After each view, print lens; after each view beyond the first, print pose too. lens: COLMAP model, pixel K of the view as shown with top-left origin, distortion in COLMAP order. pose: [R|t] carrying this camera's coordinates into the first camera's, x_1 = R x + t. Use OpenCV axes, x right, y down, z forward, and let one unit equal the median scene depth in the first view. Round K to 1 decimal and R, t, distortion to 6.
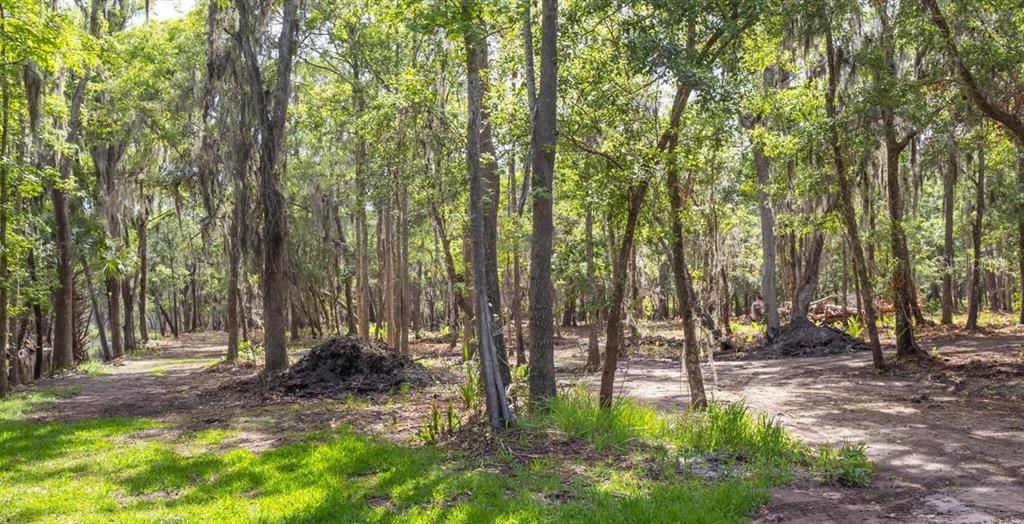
lens RADIAL K [[800.8, 0, 518.0], [0, 800.8, 287.7], [0, 0, 1]] dist [-0.003694, 0.005157]
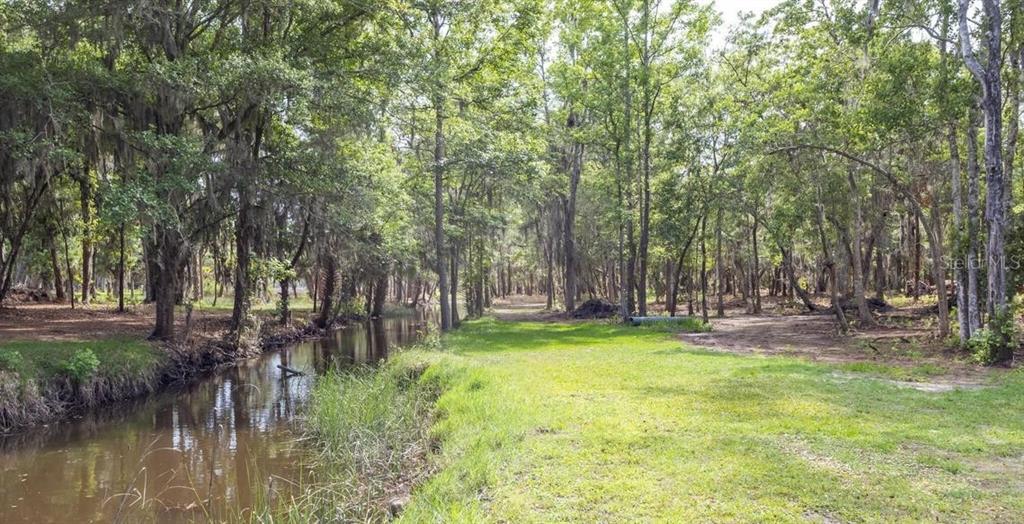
lens RADIAL K [[800.8, 0, 514.7], [0, 800.8, 266.9], [0, 0, 1]] dist [-0.003694, 0.005157]
pose [[0.937979, 0.003855, -0.346672, 0.412971], [0.001986, 0.999862, 0.016493, -0.079001], [0.346688, -0.016159, 0.937841, -1.444405]]
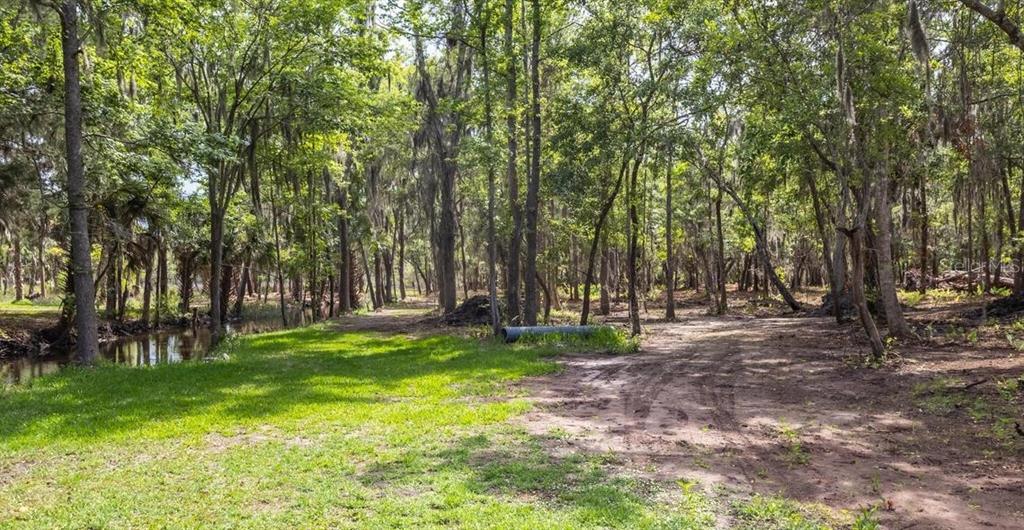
lens RADIAL K [[802.7, 0, 510.1], [0, 802.7, 263.7], [0, 0, 1]] dist [0.008868, -0.017583]
pose [[0.948286, 0.002309, -0.317408, 0.377013], [0.003527, 0.999835, 0.017809, -0.035720], [0.317397, -0.018008, 0.948122, -0.618153]]
